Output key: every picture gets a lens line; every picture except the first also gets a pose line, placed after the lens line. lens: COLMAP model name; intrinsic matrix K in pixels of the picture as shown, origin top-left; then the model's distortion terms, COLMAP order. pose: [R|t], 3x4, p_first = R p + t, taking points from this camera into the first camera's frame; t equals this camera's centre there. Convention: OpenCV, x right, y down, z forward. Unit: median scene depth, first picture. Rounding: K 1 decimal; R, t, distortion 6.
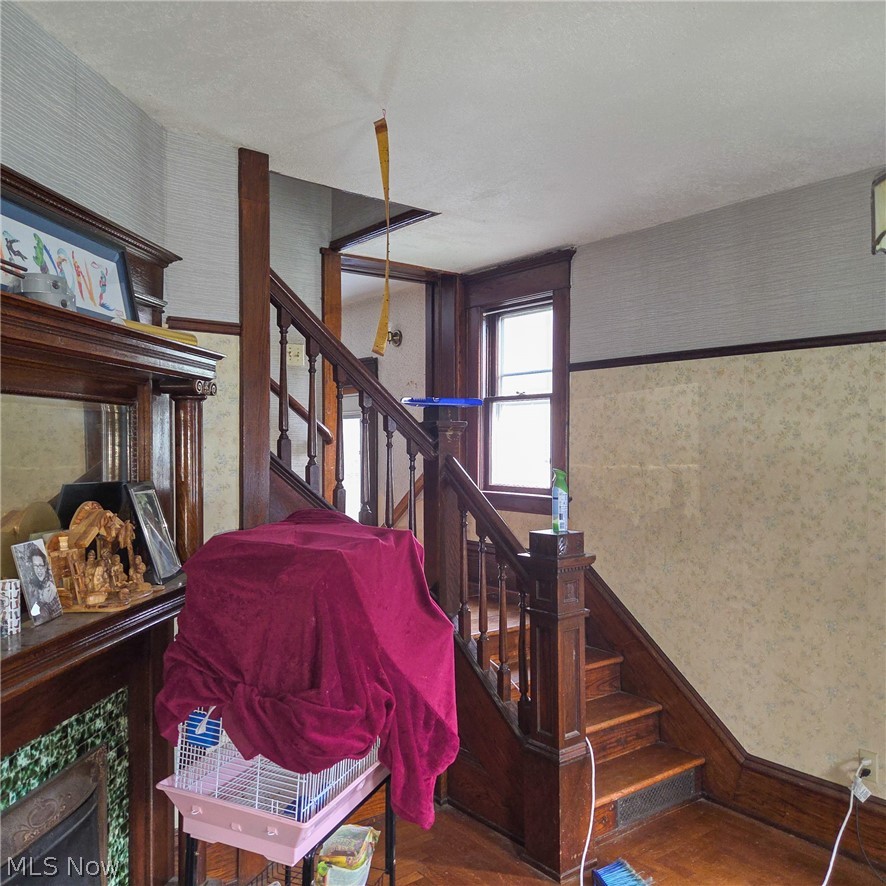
lens RADIAL K [[795.4, 0, 444.7], [0, 795.4, 446.2], [0, 0, 1]] dist [0.072331, -0.072291]
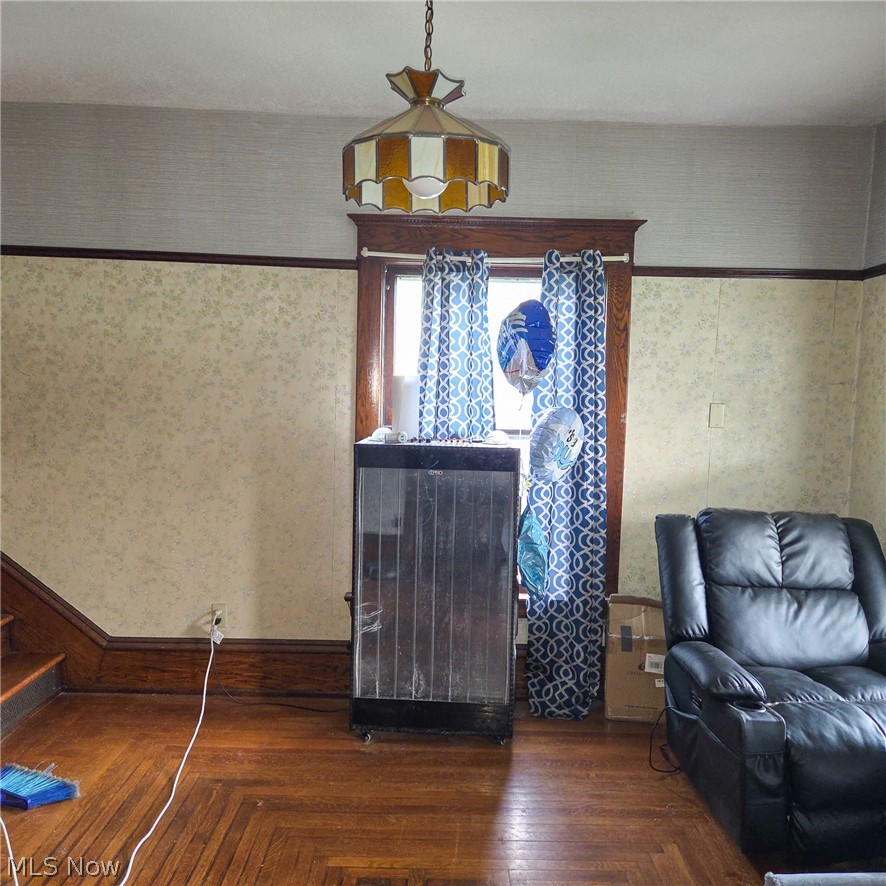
lens RADIAL K [[795.4, 0, 447.6], [0, 795.4, 448.4], [0, 0, 1]] dist [0.072331, -0.072291]
pose [[0.610279, -0.044537, 0.790934, -0.192218], [-0.026341, 0.996725, 0.076450, 0.038401], [-0.791749, -0.067490, 0.607107, 0.010797]]
